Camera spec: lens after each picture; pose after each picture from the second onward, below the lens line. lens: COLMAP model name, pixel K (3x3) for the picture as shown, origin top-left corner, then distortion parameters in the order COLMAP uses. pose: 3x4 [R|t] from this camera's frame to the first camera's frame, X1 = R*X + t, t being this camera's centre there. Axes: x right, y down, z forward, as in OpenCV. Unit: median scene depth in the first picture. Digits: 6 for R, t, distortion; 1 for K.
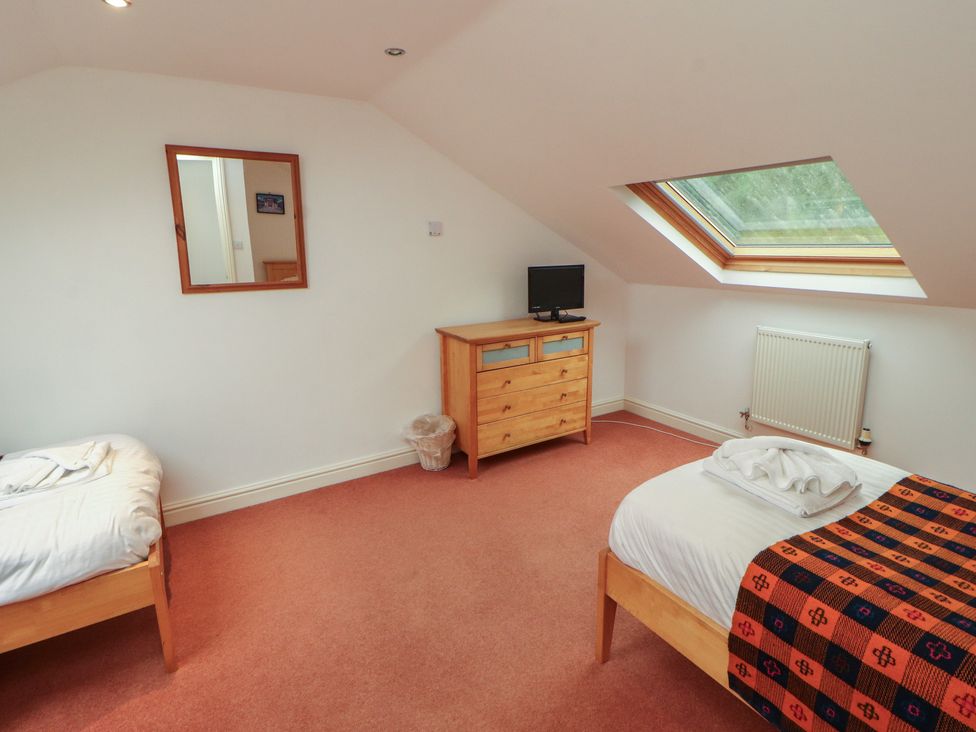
lens RADIAL K [[499.0, 0, 506.3], [0, 499.0, 328.4], [0, 0, 1]] dist [-0.001498, -0.010172]
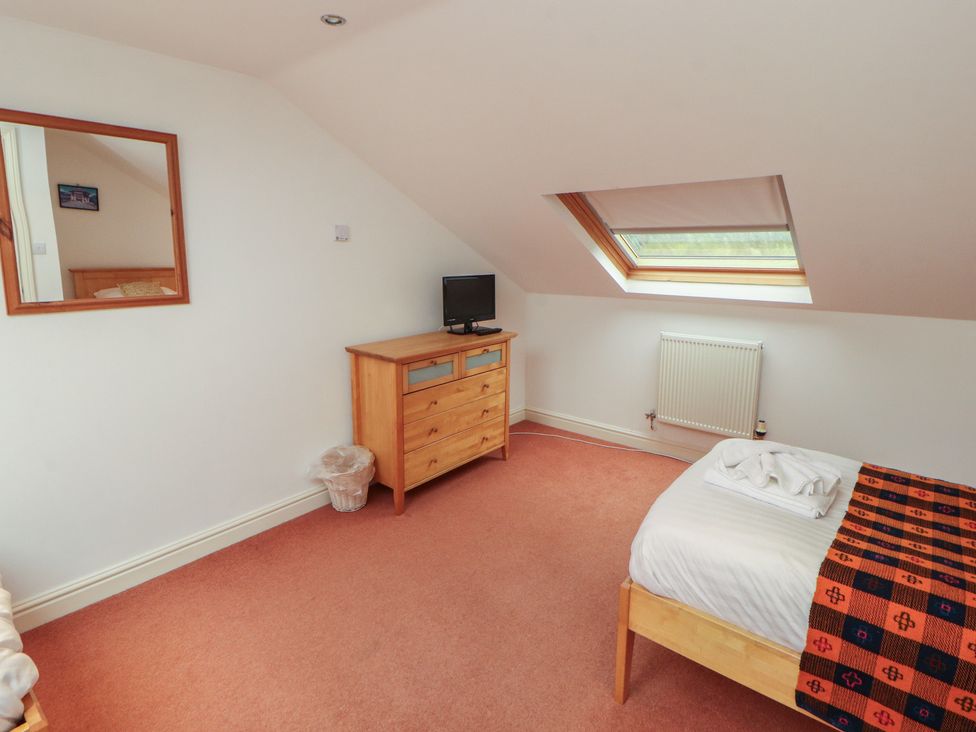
lens RADIAL K [[499.0, 0, 506.3], [0, 499.0, 328.4], [0, 0, 1]] dist [-0.001498, -0.010172]
pose [[0.952138, -0.031138, 0.304078, -0.148992], [0.036442, 0.999266, -0.011783, -0.013306], [-0.303488, 0.022300, 0.952574, 0.090009]]
